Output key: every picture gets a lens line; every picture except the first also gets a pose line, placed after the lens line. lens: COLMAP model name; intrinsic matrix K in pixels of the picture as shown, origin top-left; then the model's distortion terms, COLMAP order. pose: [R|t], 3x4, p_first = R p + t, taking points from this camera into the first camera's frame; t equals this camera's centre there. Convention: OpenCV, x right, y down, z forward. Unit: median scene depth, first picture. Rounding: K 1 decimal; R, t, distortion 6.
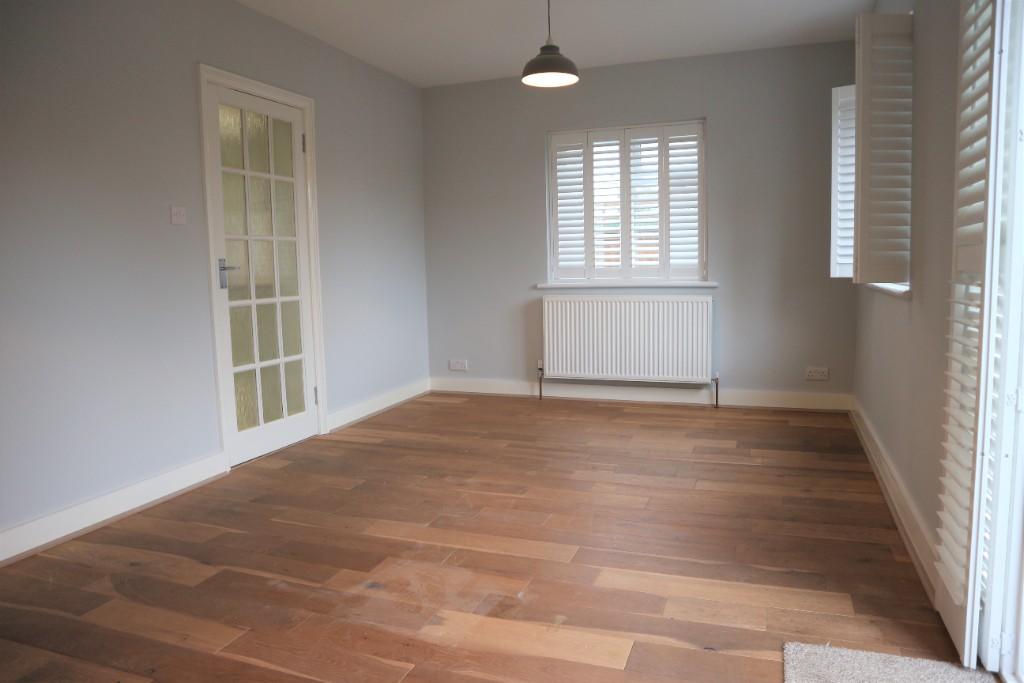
lens RADIAL K [[699.9, 0, 516.7], [0, 699.9, 340.6], [0, 0, 1]] dist [-0.114774, 0.057198]
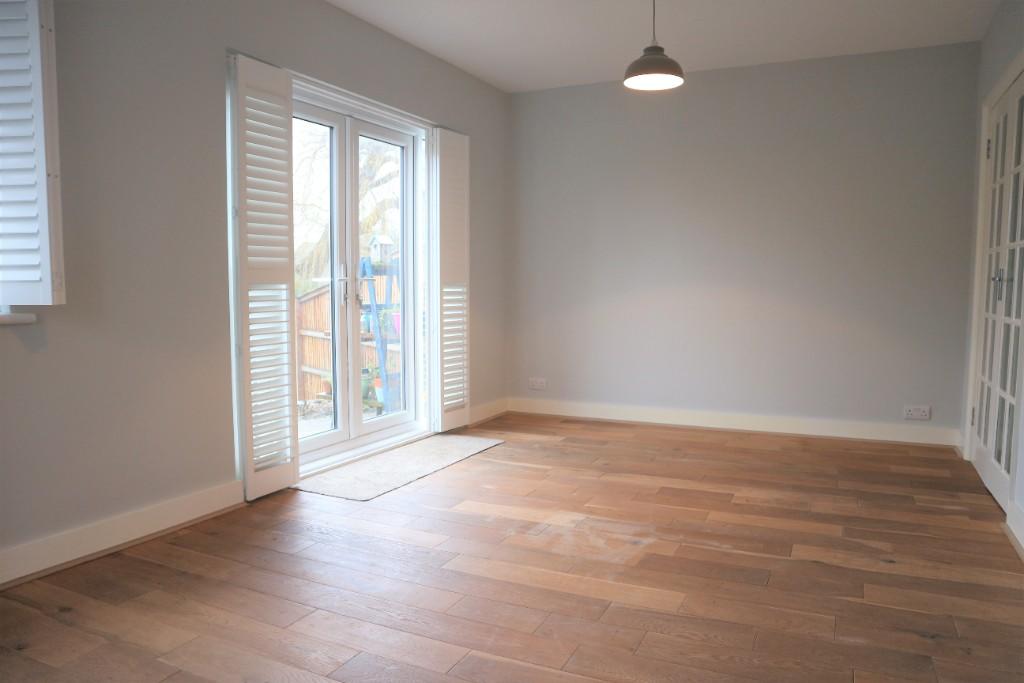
lens RADIAL K [[699.9, 0, 516.7], [0, 699.9, 340.6], [0, 0, 1]] dist [-0.114774, 0.057198]
pose [[-0.994128, 0.015809, 0.107050, -0.137904], [0.036233, 0.980796, 0.191641, -0.212274], [-0.101964, 0.194394, -0.975610, 2.084599]]
